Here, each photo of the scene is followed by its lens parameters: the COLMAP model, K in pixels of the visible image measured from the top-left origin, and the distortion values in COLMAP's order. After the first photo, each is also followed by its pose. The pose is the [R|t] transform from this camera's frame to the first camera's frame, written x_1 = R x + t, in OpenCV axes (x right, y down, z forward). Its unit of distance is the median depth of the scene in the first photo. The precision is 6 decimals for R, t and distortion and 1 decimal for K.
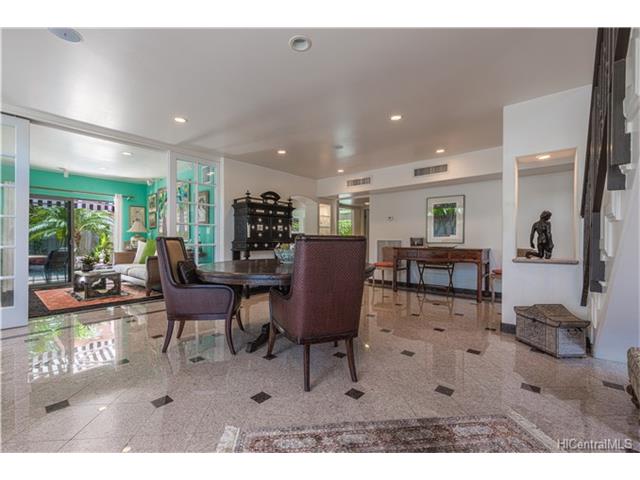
lens RADIAL K [[273.6, 0, 319.3], [0, 273.6, 239.7], [0, 0, 1]] dist [-0.001299, -0.000195]
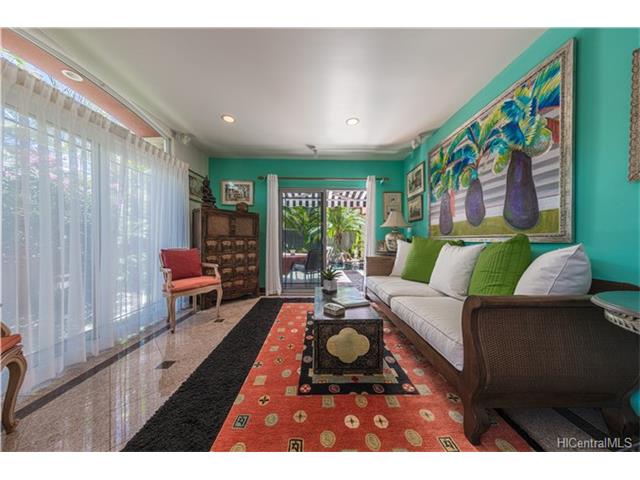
lens RADIAL K [[203.2, 0, 319.8], [0, 203.2, 239.3], [0, 0, 1]] dist [0.001370, 0.000014]
pose [[0.653771, 0.005725, -0.756670, -0.456978], [-0.003747, 0.999984, 0.004329, 0.001876], [0.756683, 0.000006, 0.653782, 0.598903]]
